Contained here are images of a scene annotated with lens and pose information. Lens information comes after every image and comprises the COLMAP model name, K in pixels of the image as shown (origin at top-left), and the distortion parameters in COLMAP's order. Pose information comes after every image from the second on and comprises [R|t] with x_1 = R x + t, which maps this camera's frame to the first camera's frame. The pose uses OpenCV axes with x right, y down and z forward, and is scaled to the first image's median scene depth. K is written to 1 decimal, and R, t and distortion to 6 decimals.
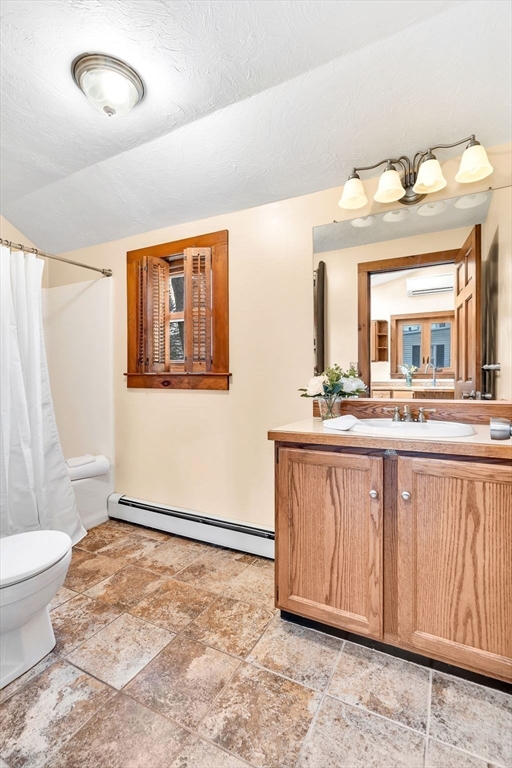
lens RADIAL K [[353.6, 0, 257.8], [0, 353.6, 384.0], [0, 0, 1]] dist [0.000230, 0.000854]
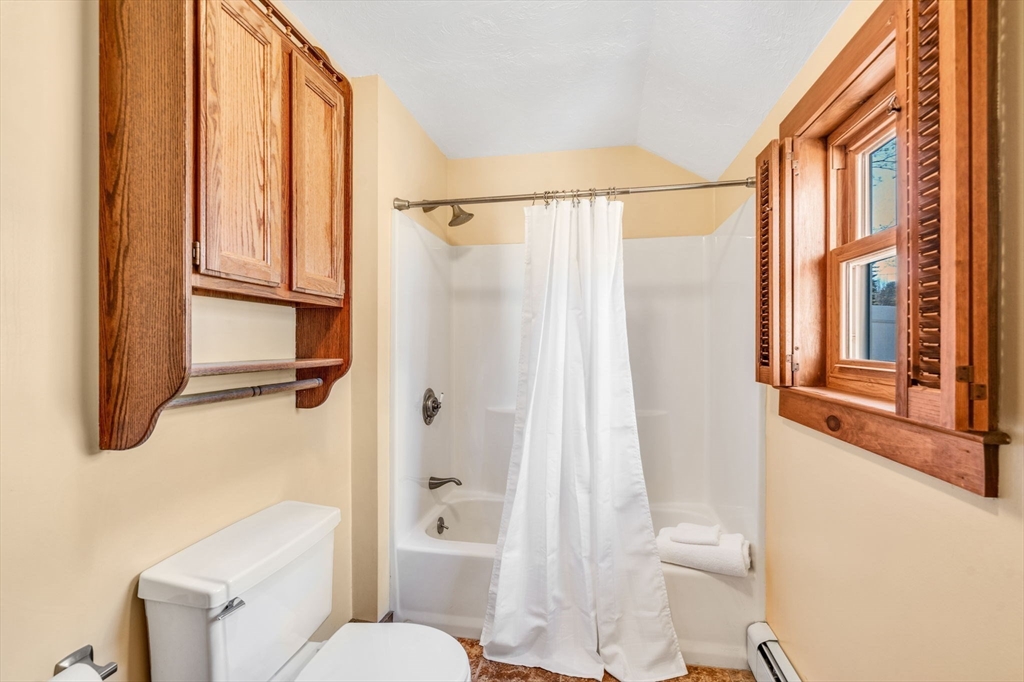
lens RADIAL K [[471.5, 0, 513.3], [0, 471.5, 349.0], [0, 0, 1]] dist [0.000230, 0.000854]
pose [[0.293309, 0.013126, -0.955928, 0.148419], [-0.025272, 0.999663, 0.005973, -0.087980], [0.955684, 0.022406, 0.293542, 0.585758]]
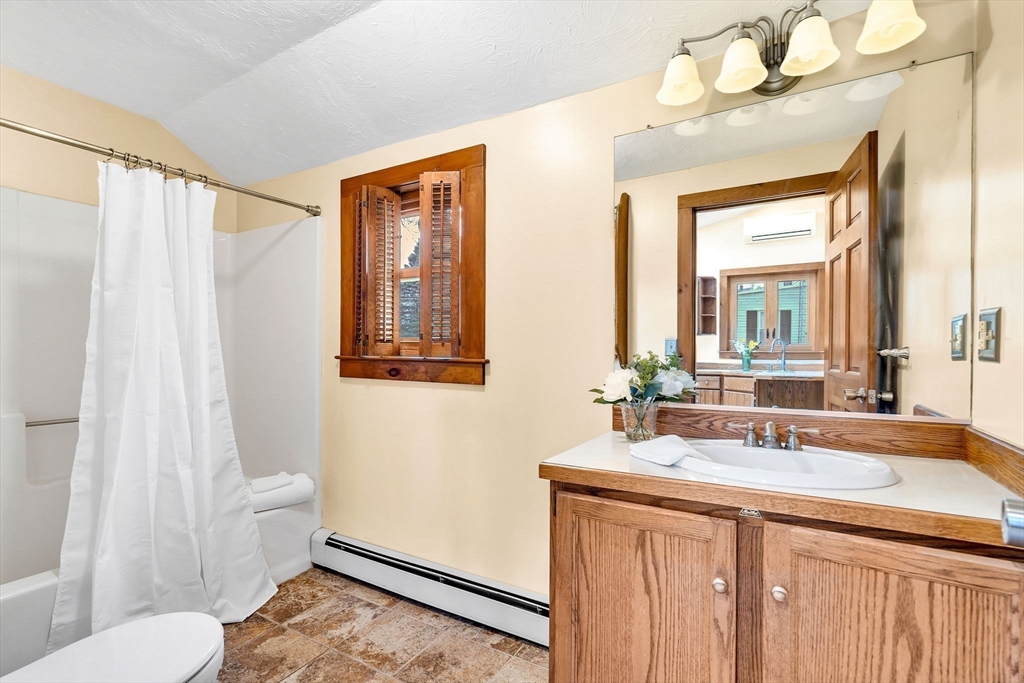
lens RADIAL K [[471.5, 0, 512.7], [0, 471.5, 358.4], [0, 0, 1]] dist [0.000230, 0.000854]
pose [[0.998806, 0.008297, -0.048145, 0.013842], [-0.008566, 0.999949, -0.005397, -0.029271], [0.048097, 0.005803, 0.998826, 0.121865]]
